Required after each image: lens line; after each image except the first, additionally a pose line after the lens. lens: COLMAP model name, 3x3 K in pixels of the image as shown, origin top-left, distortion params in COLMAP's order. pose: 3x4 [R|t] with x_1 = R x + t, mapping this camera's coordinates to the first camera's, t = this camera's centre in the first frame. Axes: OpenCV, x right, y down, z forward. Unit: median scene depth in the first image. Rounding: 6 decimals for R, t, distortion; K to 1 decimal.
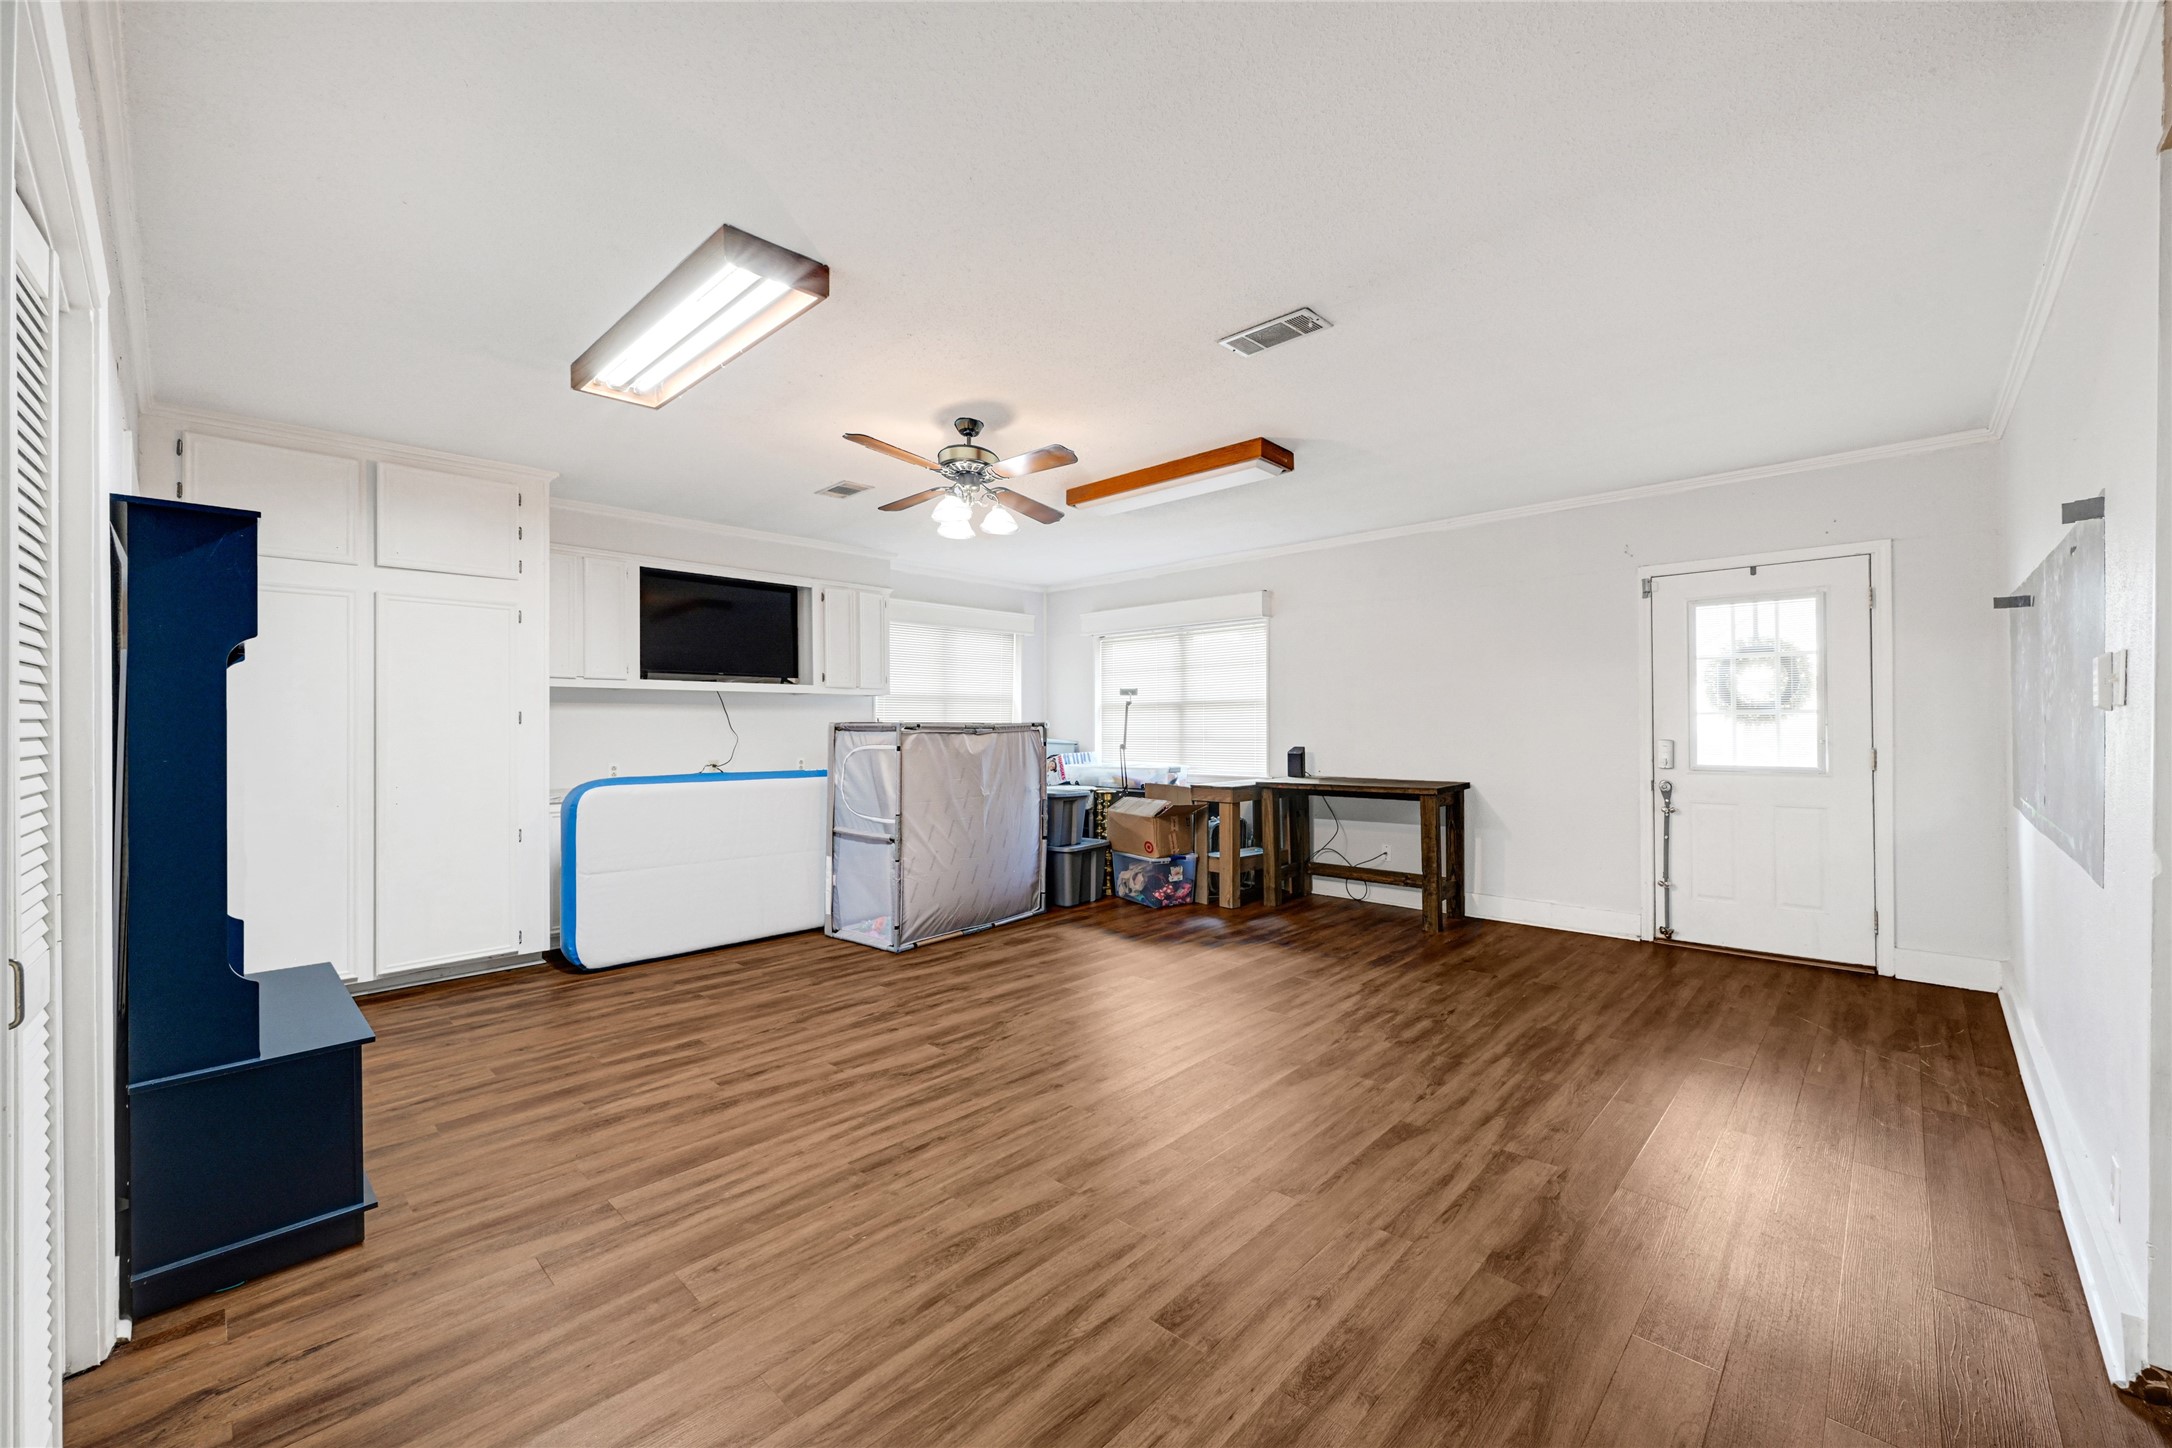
lens RADIAL K [[864.8, 0, 1084.2], [0, 864.8, 727.5], [0, 0, 1]] dist [-0.000286, -0.000173]
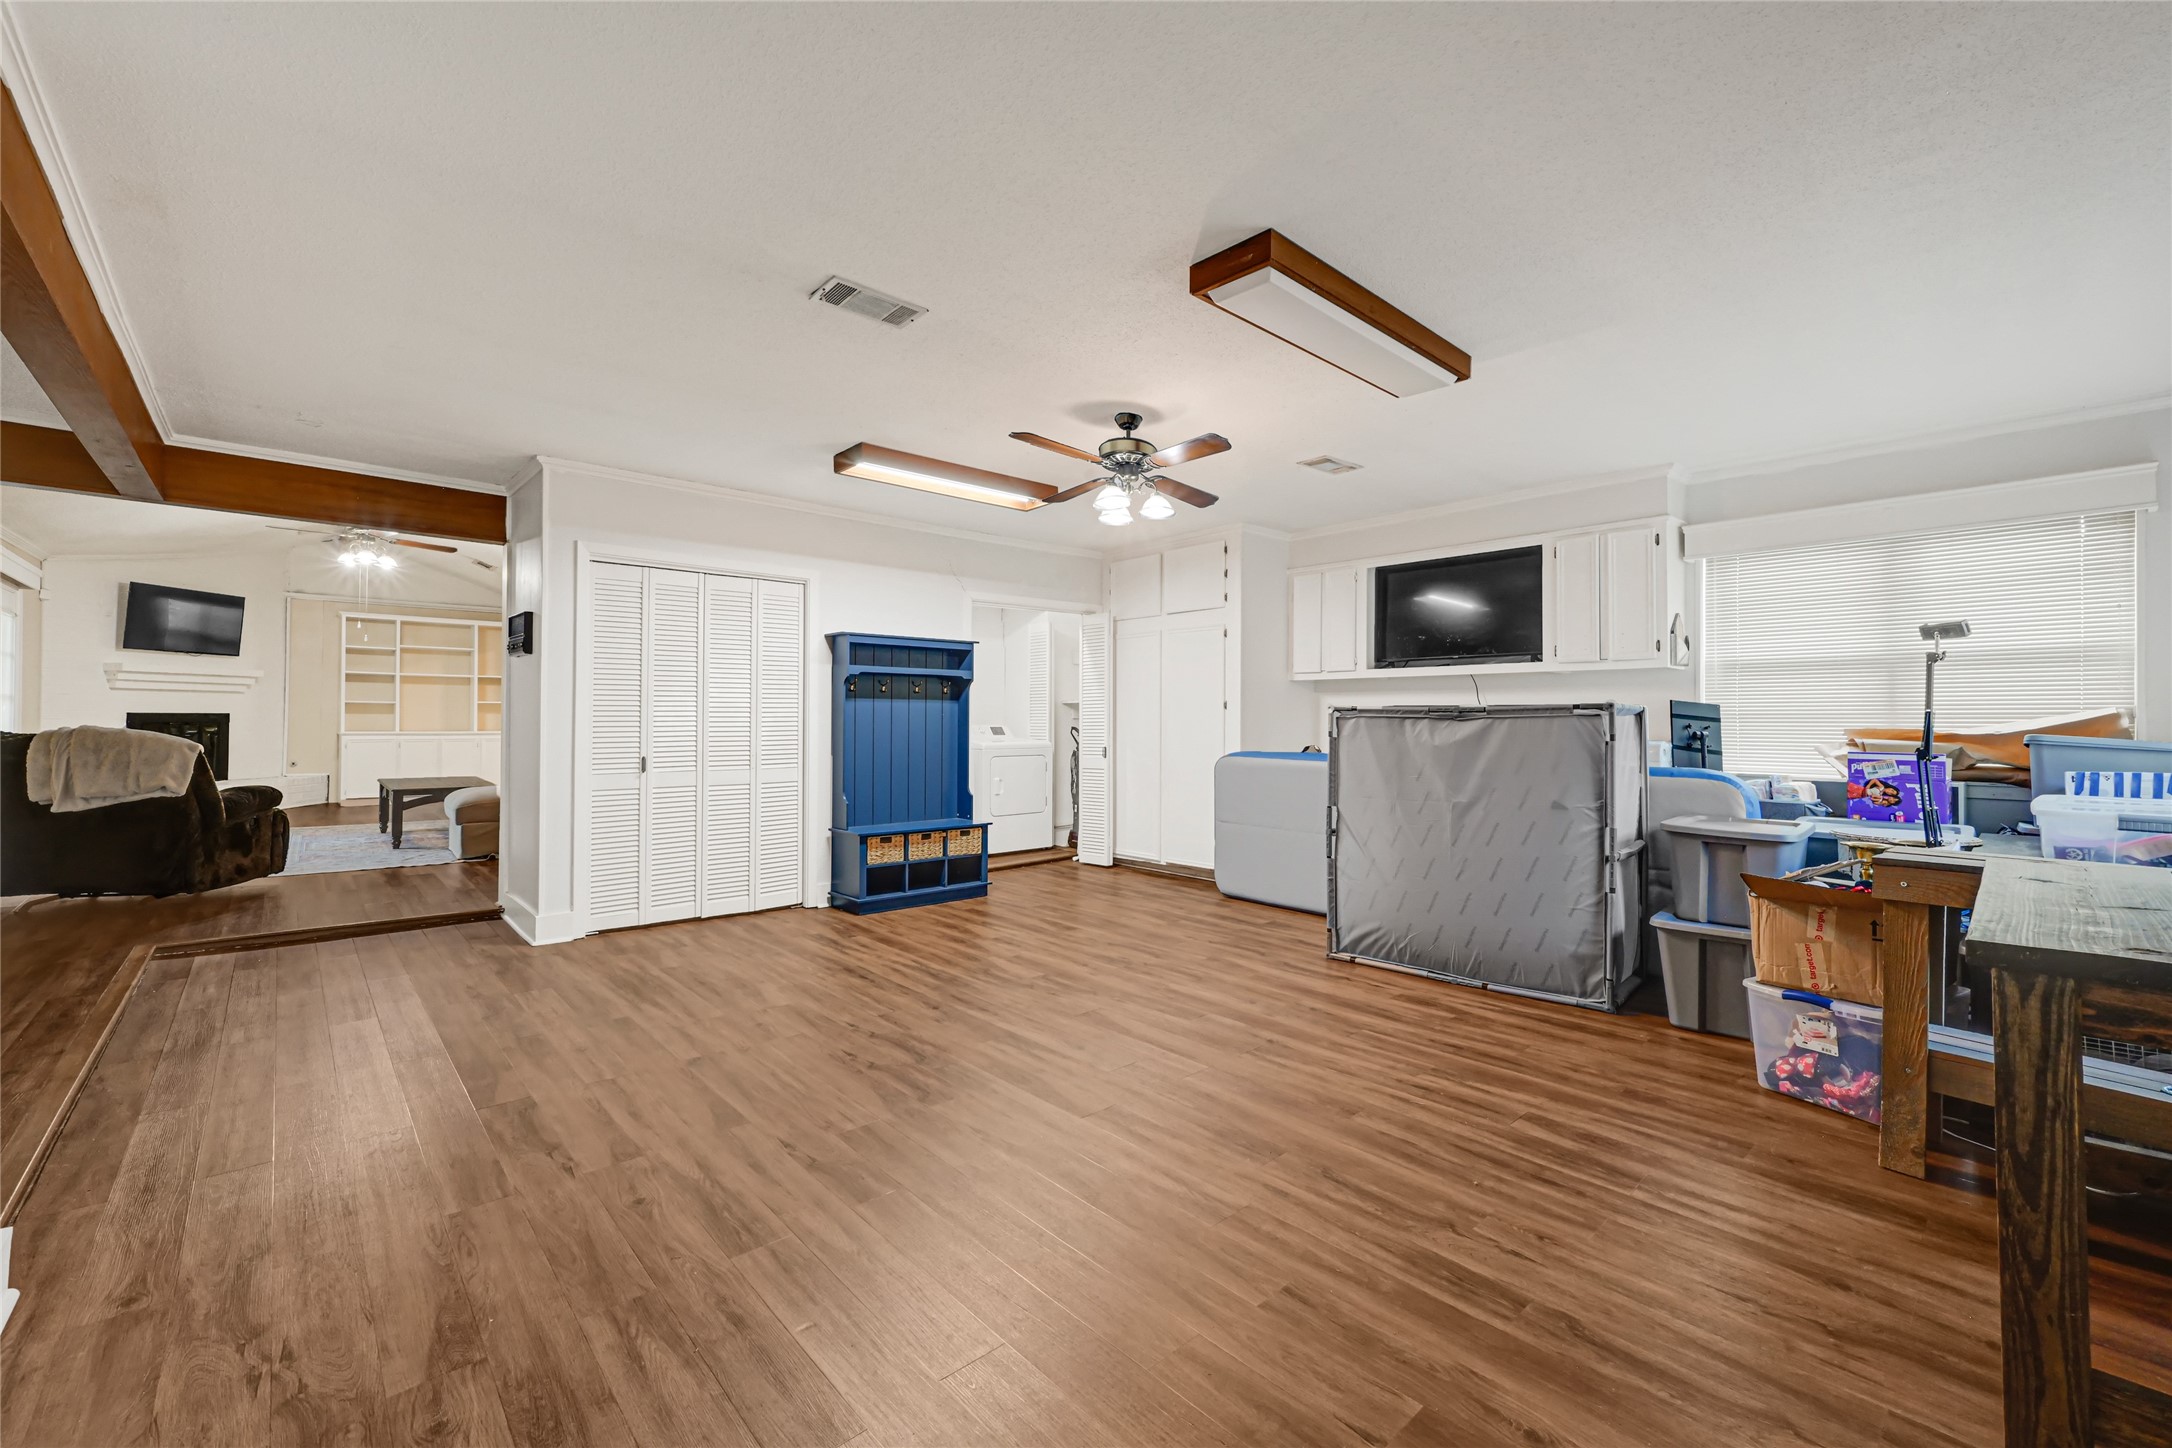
lens RADIAL K [[894.0, 0, 1083.5], [0, 894.0, 697.2], [0, 0, 1]] dist [0.002578, 0.000586]
pose [[-0.079765, -0.018715, -0.996638, 0.946256], [-0.005448, 0.999817, -0.018338, 0.006152], [0.996799, 0.003967, -0.079853, 1.033422]]
